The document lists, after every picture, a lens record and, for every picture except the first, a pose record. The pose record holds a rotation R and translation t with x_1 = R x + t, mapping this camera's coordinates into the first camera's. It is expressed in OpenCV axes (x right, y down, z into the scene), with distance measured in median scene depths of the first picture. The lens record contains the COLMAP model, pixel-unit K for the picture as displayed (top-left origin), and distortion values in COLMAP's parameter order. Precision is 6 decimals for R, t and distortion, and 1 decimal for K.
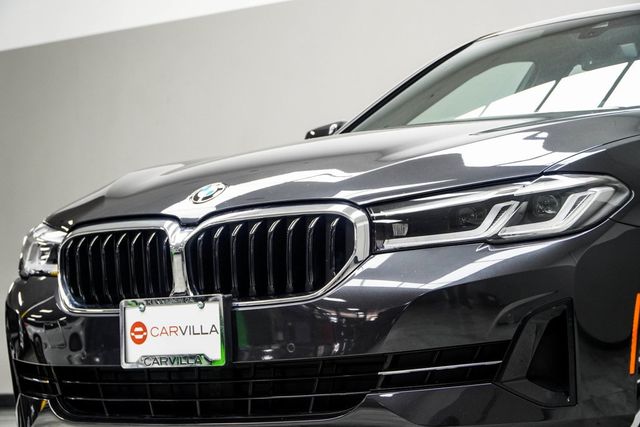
lens RADIAL K [[2392.7, 0, 320.0], [0, 2392.7, 213.5], [0, 0, 1]] dist [-0.766581, 2.747954]
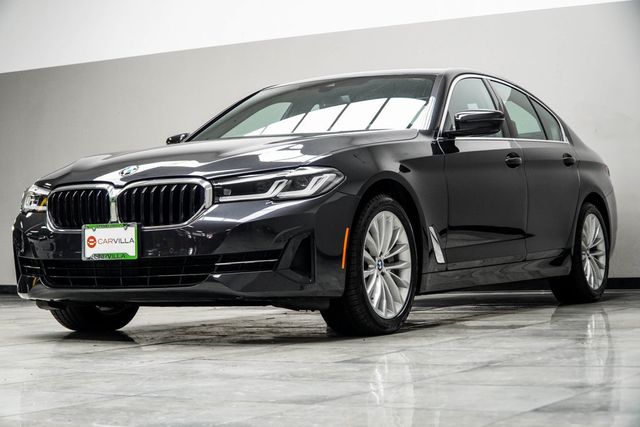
lens RADIAL K [[1502.6, 0, 320.0], [0, 1502.6, 213.5], [0, 0, 1]] dist [-0.028122, -0.048174]
pose [[0.992929, 0.024988, 0.116053, -0.033120], [-0.026896, 0.999527, 0.014896, 0.003629], [-0.115626, -0.017912, 0.993131, -0.237547]]
